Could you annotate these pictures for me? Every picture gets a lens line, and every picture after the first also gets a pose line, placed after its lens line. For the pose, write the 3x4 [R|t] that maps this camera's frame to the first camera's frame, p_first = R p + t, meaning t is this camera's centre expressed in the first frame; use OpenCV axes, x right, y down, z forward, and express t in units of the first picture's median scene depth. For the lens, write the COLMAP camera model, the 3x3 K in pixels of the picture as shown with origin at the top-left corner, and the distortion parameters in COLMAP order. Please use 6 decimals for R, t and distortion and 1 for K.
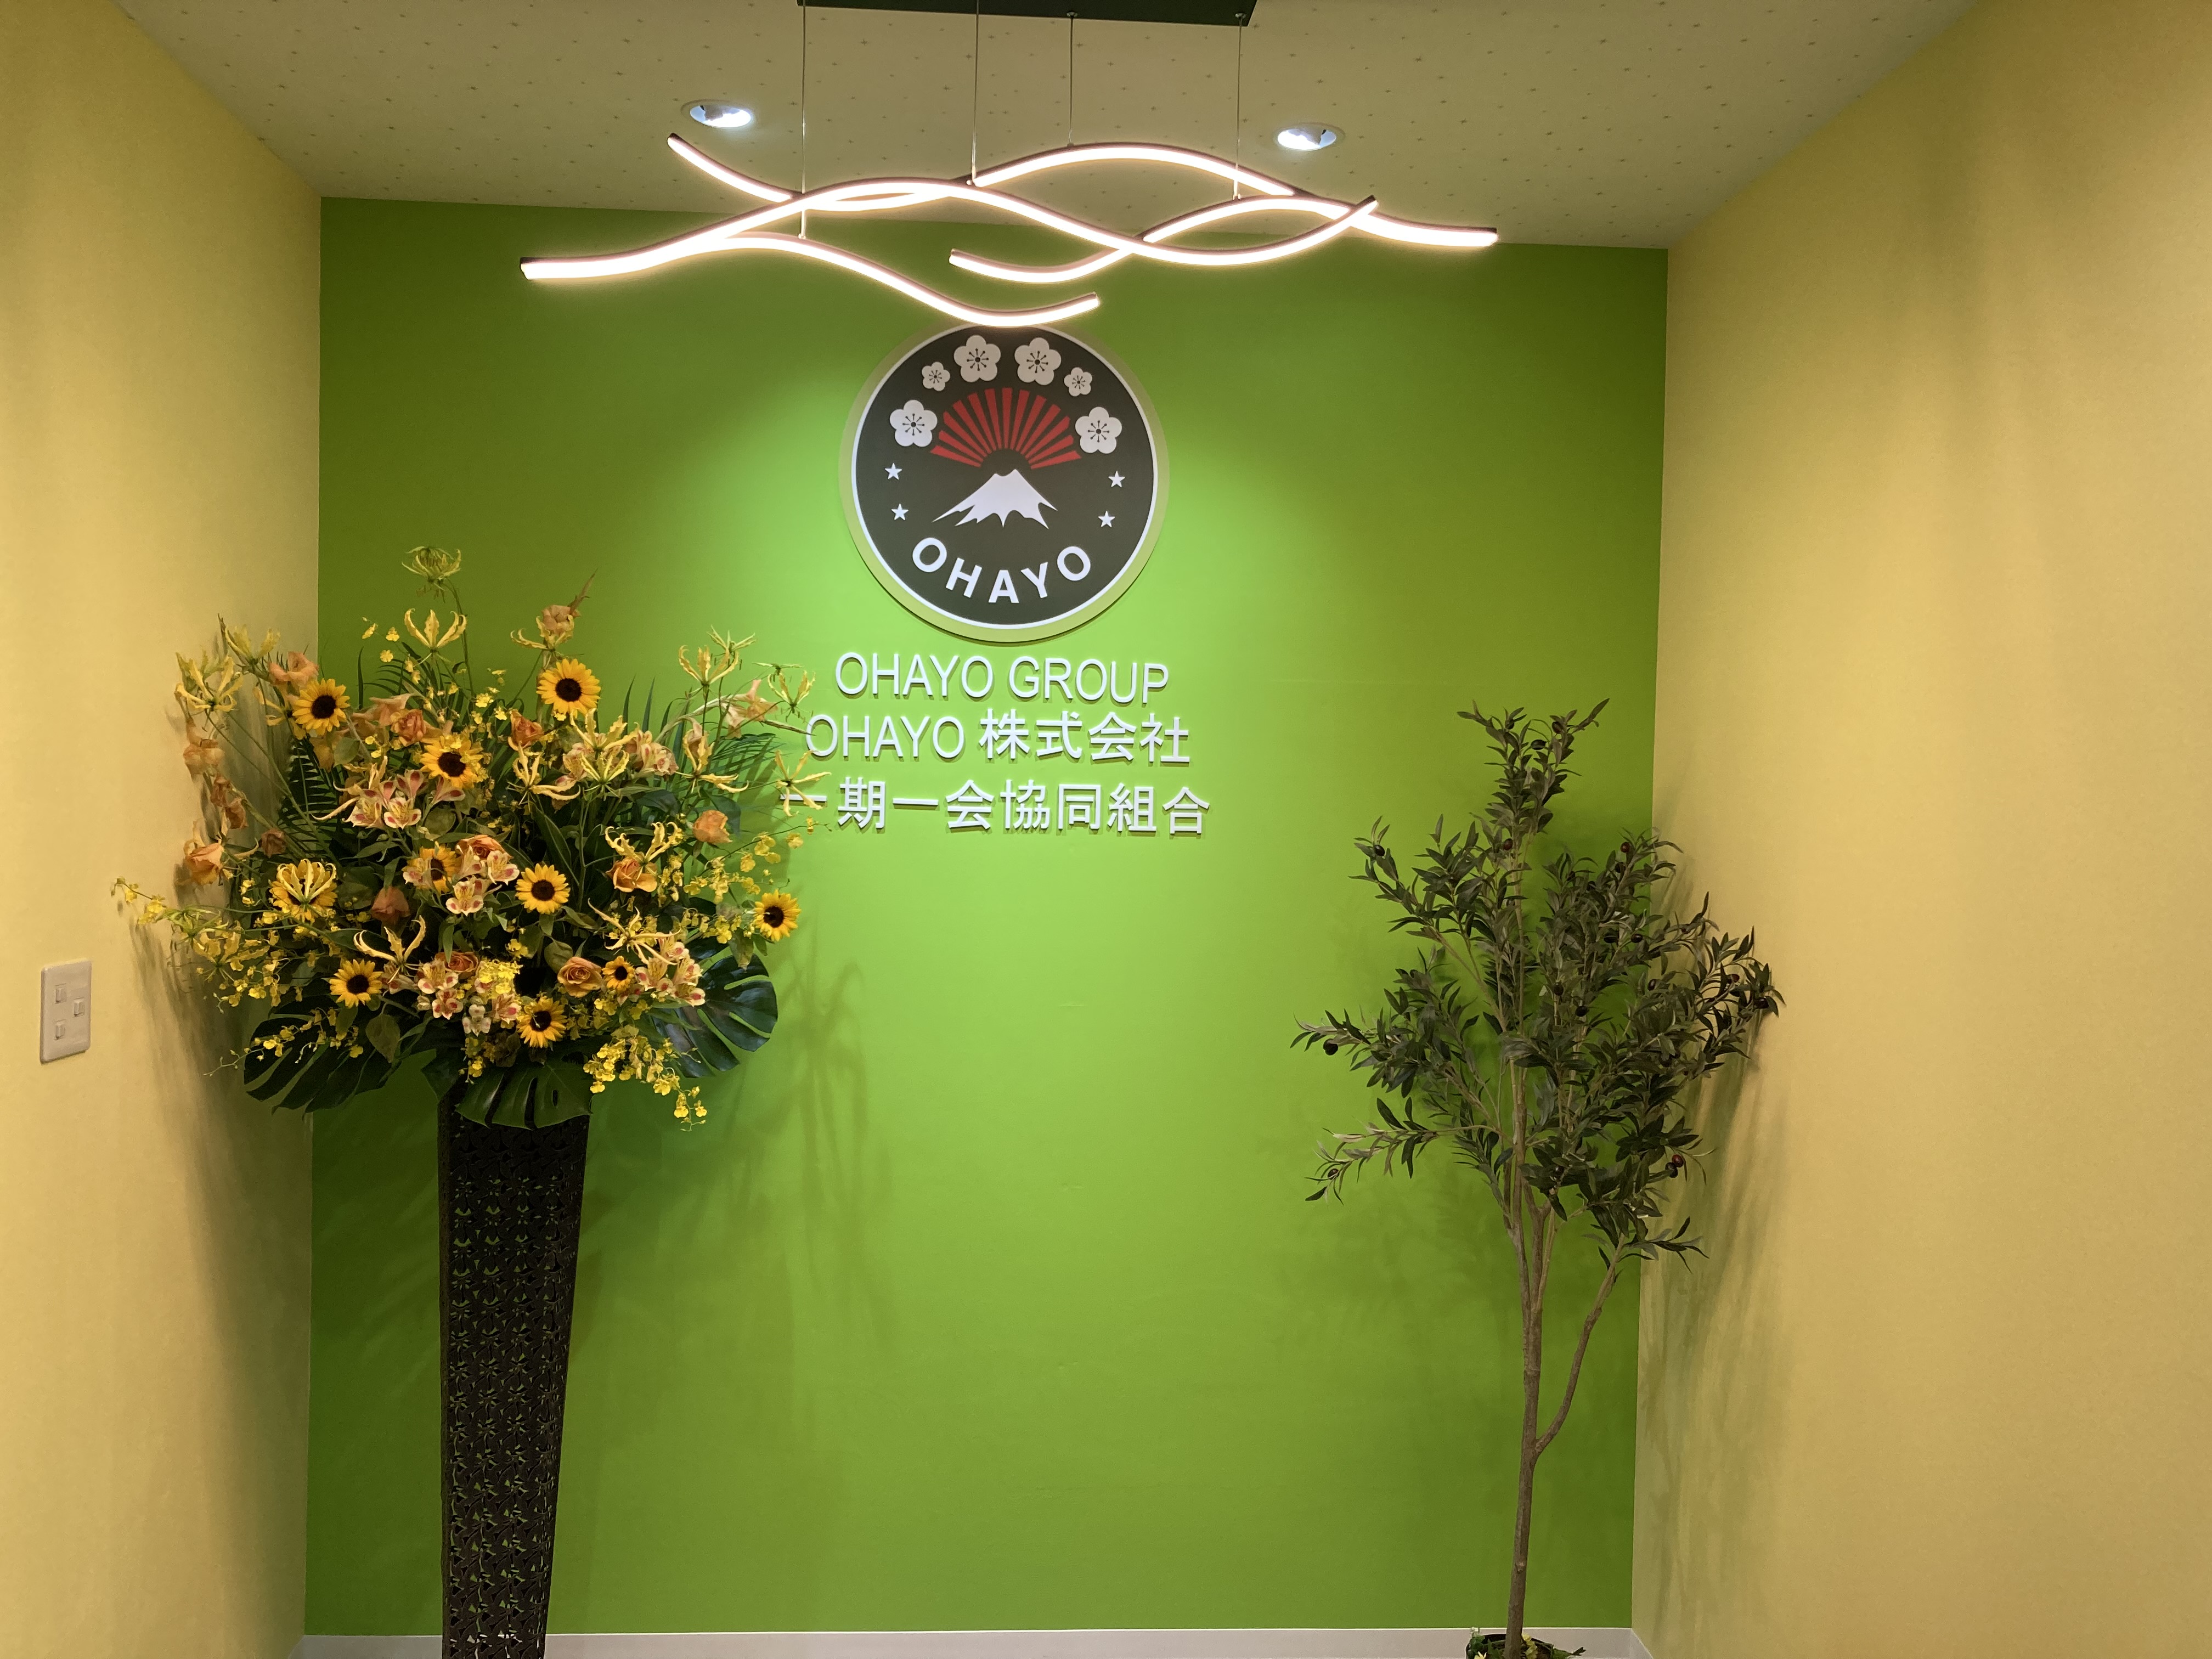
lens RADIAL K [[1808.4, 0, 1110.8], [0, 1808.4, 818.8], [0, 0, 1]] dist [0.159870, -0.332380]
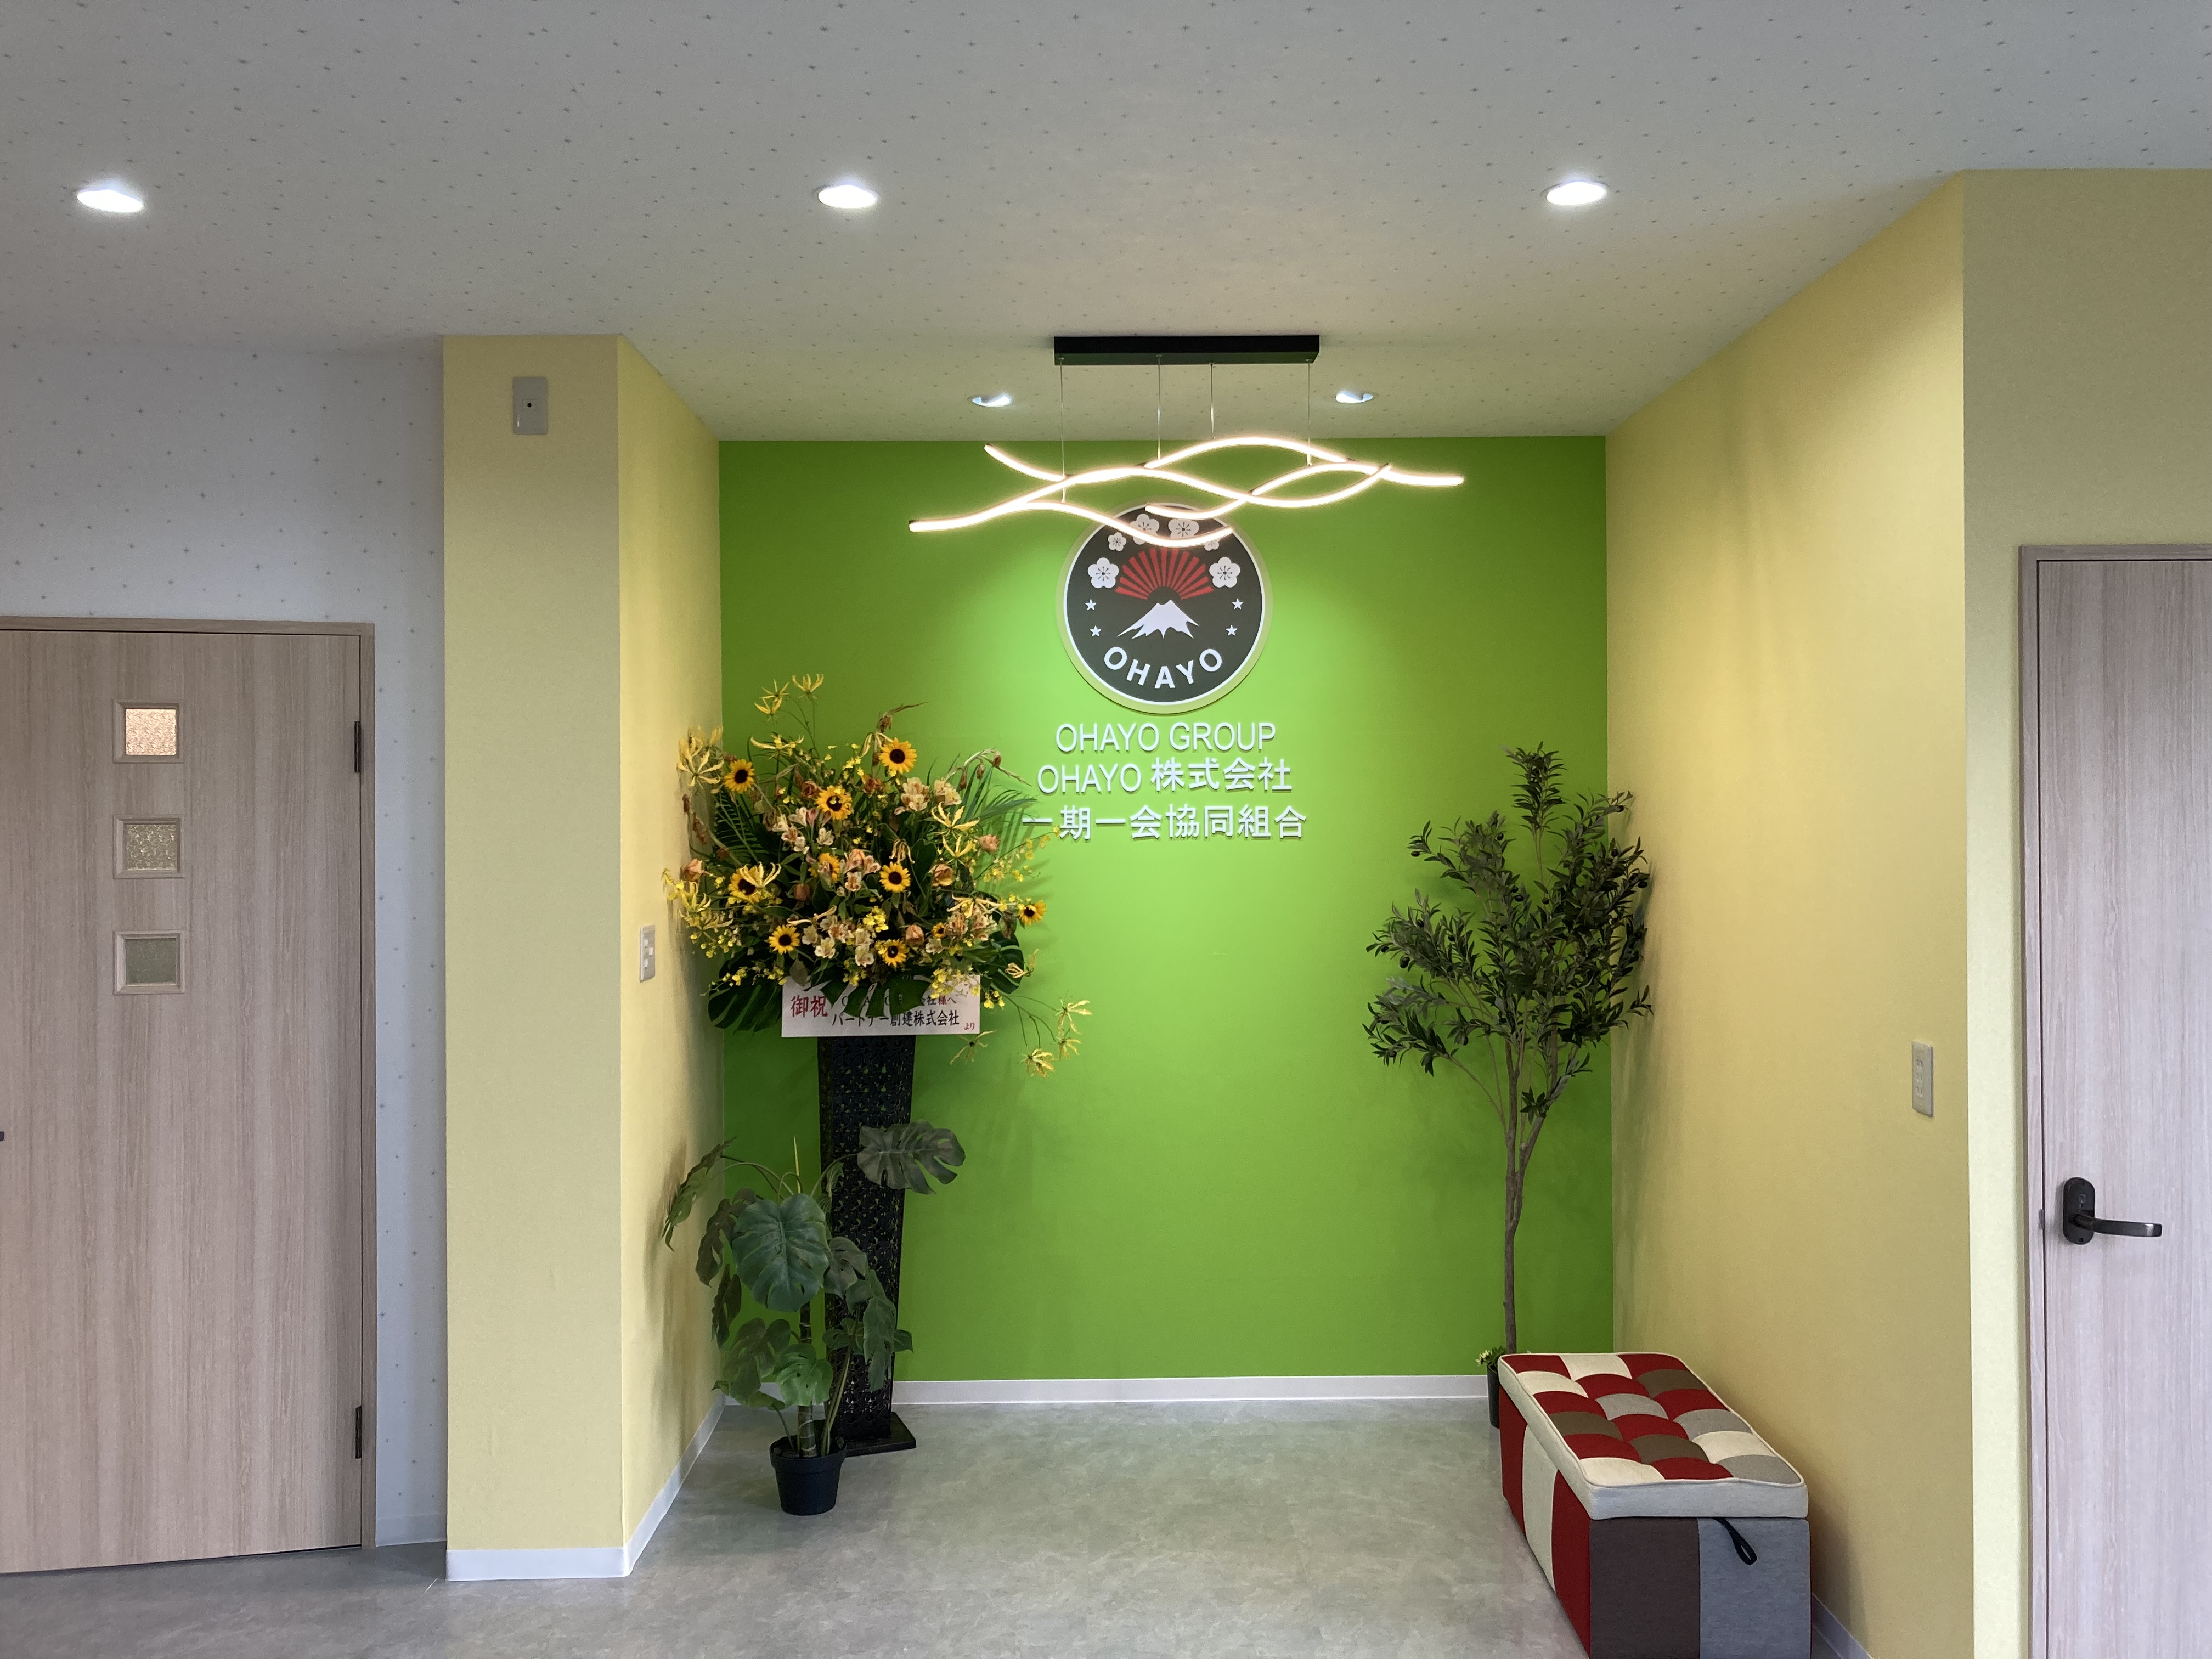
lens RADIAL K [[1808.4, 0, 1110.8], [0, 1808.4, 818.8], [0, 0, 1]] dist [0.159870, -0.332380]
pose [[0.997870, -0.028181, -0.058826, -0.018478], [0.027164, 0.999469, -0.018013, 0.015802], [0.059302, 0.016376, 0.998106, -0.506425]]
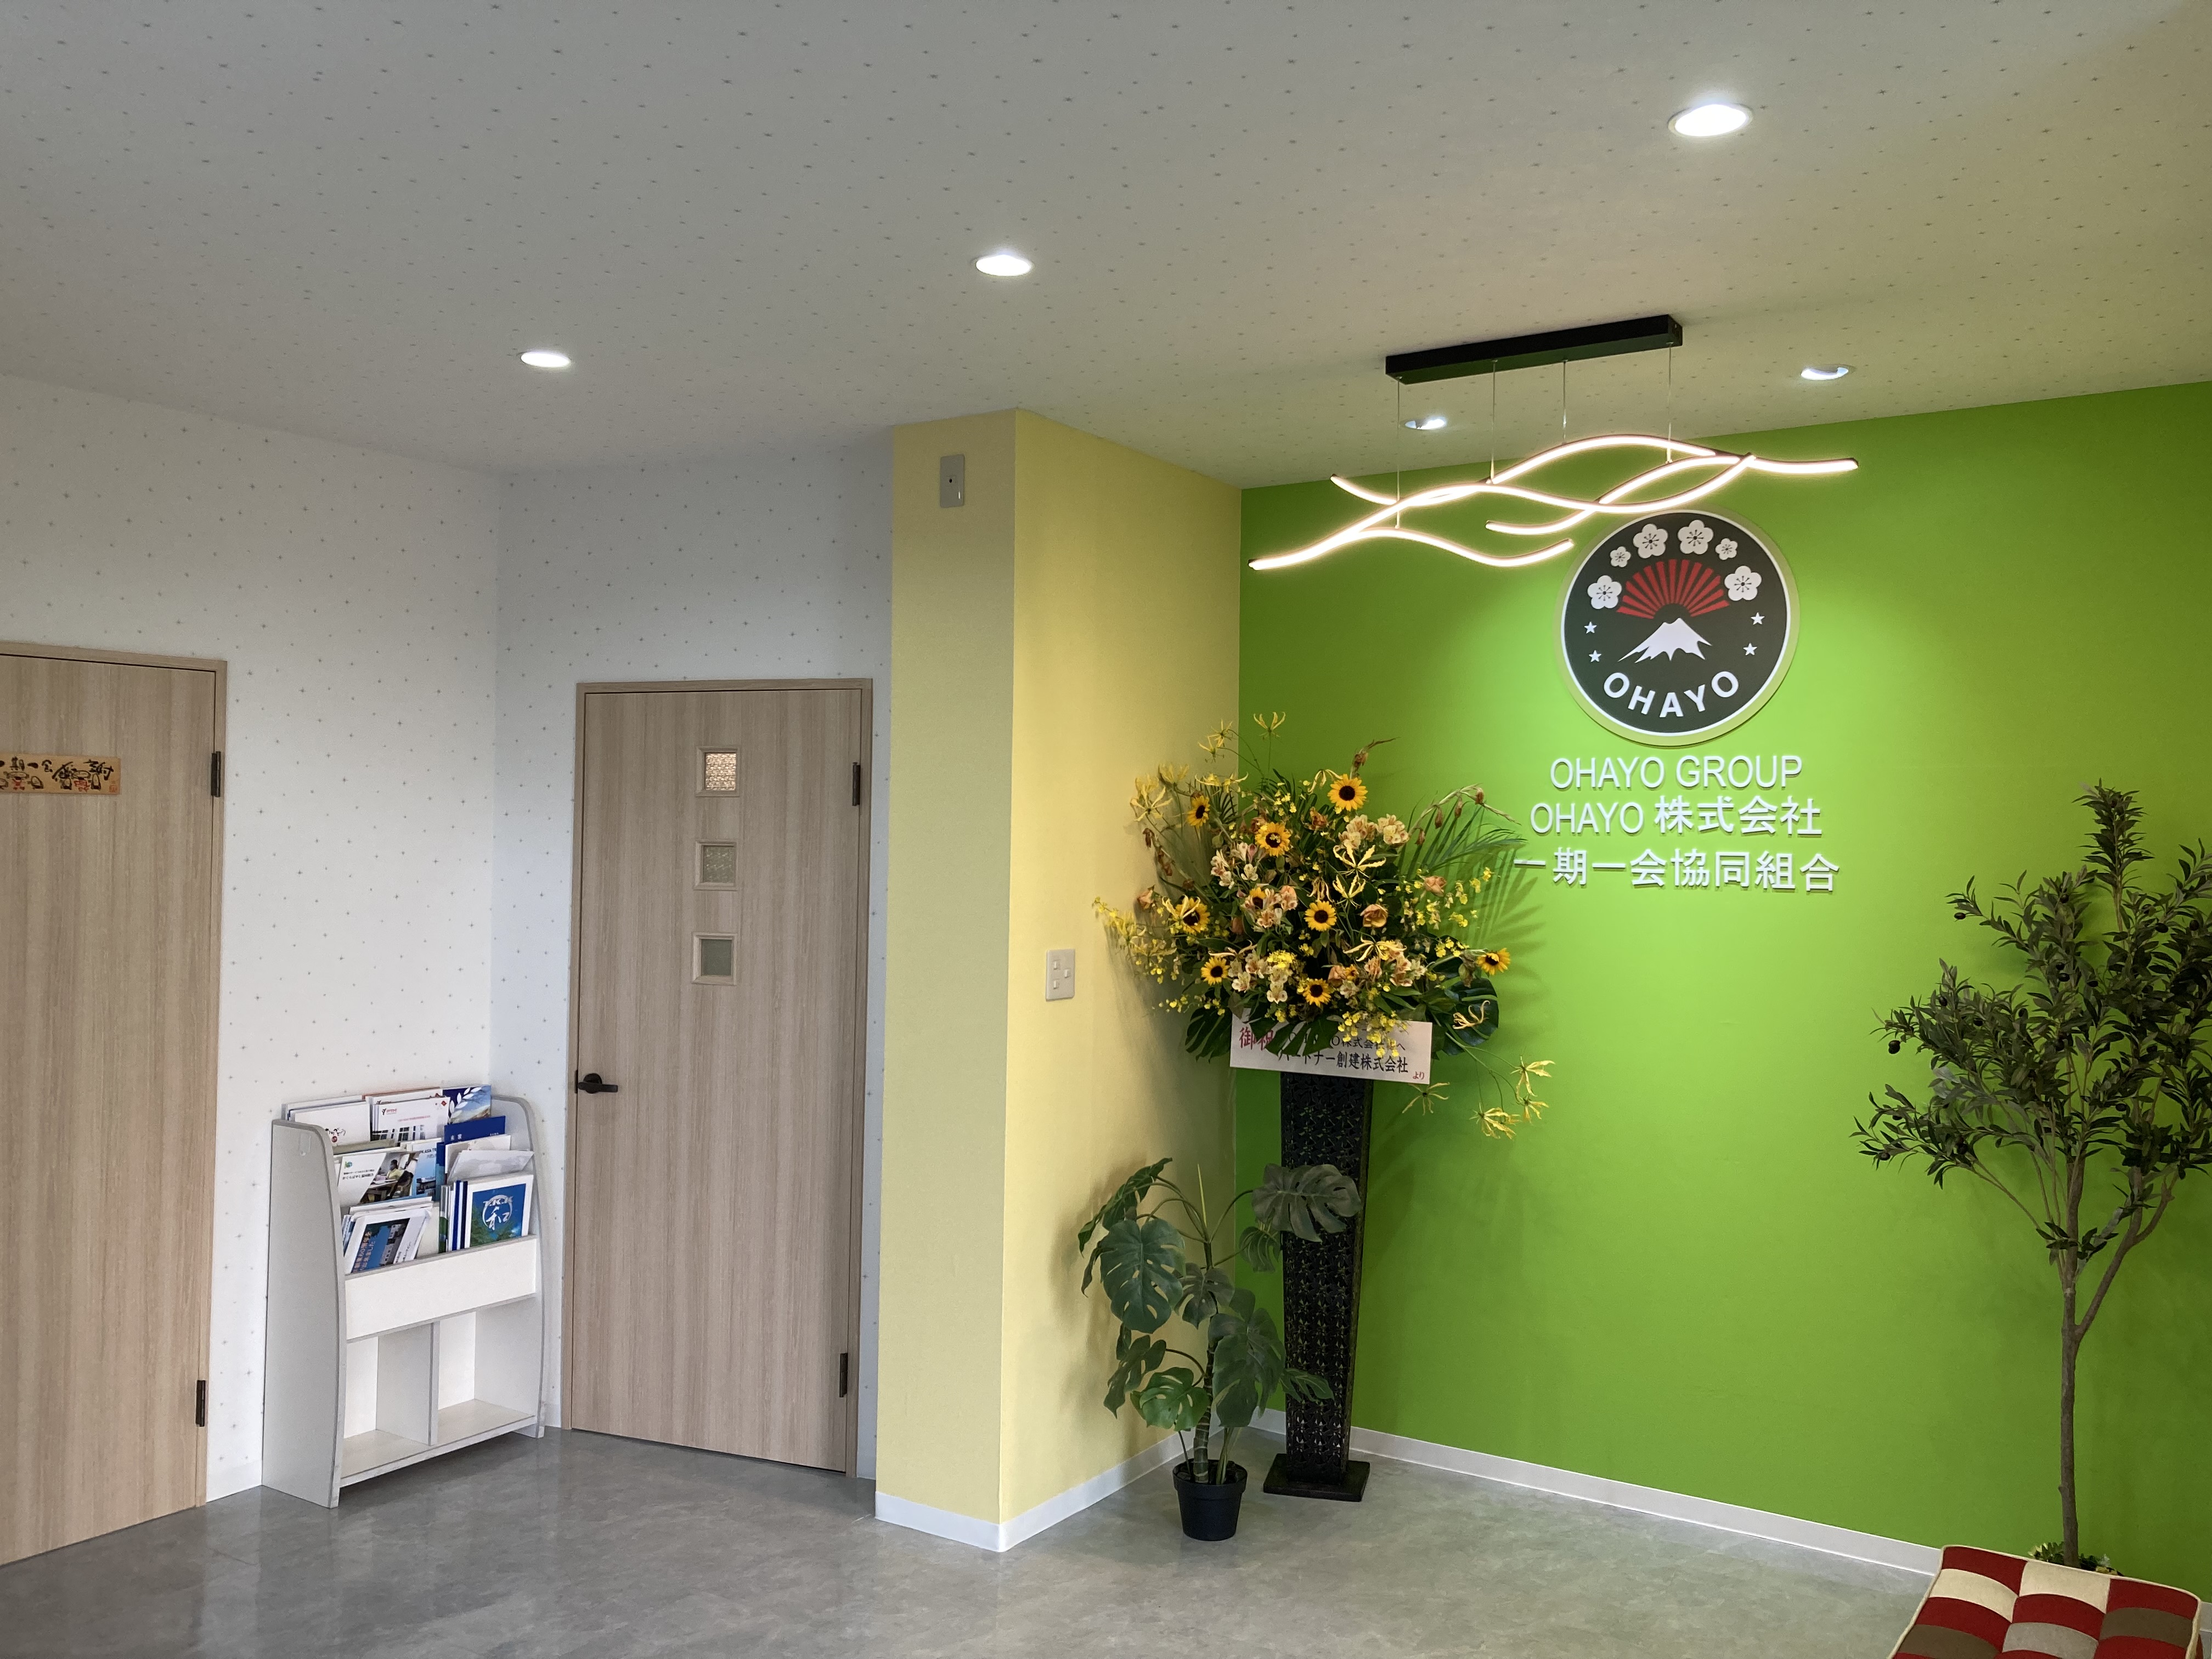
lens RADIAL K [[1806.6, 0, 1107.4], [0, 1806.6, 817.7], [0, 0, 1]] dist [0.009679, 0.004966]
pose [[0.799957, -0.015865, -0.599847, 0.408769], [-0.008741, 0.999236, -0.038084, 0.009878], [0.599994, 0.035709, 0.799207, -0.316365]]
